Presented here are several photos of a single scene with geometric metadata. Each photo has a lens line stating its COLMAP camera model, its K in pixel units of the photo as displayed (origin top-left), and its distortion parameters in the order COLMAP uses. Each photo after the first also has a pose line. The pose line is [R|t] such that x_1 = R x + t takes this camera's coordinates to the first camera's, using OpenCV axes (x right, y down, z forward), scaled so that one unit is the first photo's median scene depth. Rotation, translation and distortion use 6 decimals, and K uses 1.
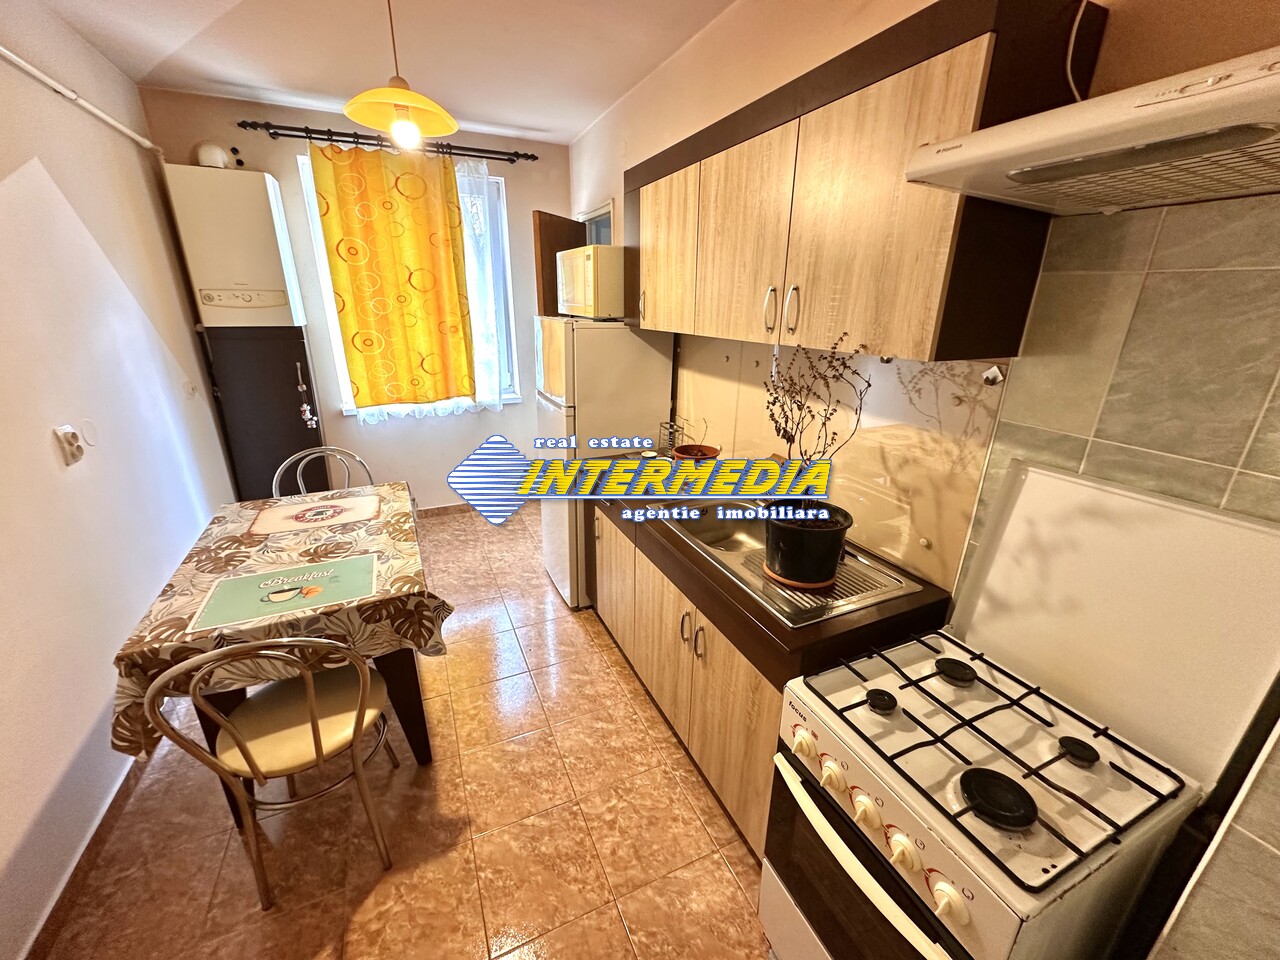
lens RADIAL K [[507.0, 0, 640.0], [0, 507.0, 480.0], [0, 0, 1]] dist [-0.000551, 0.000068]
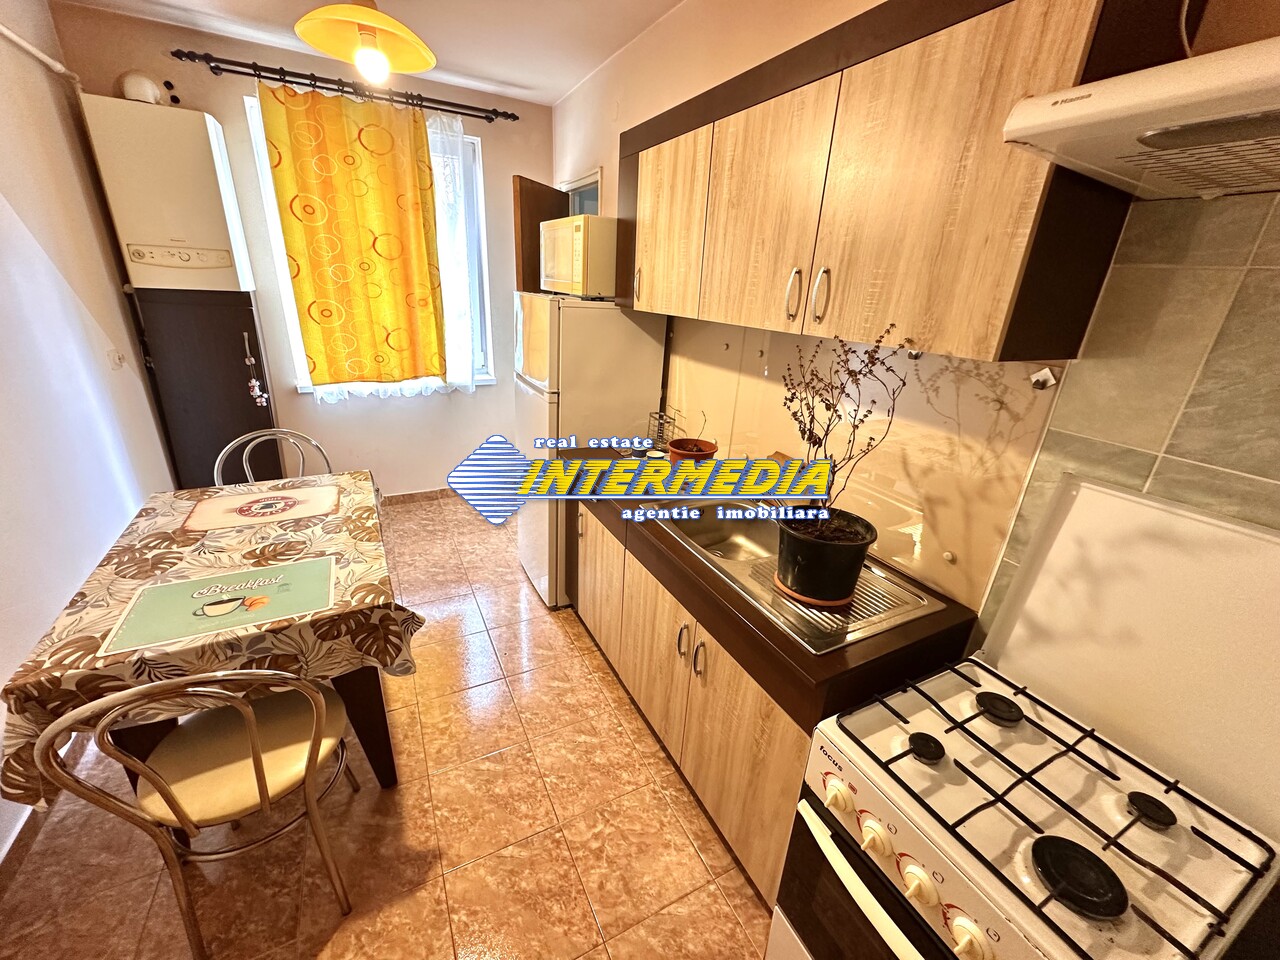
lens RADIAL K [[507.0, 0, 640.0], [0, 507.0, 480.0], [0, 0, 1]] dist [-0.000551, 0.000068]
pose [[0.997902, 0.020615, 0.061375, -0.050646], [-0.022563, 0.999258, 0.031212, -0.027258], [-0.060686, -0.032531, 0.997627, 0.100401]]
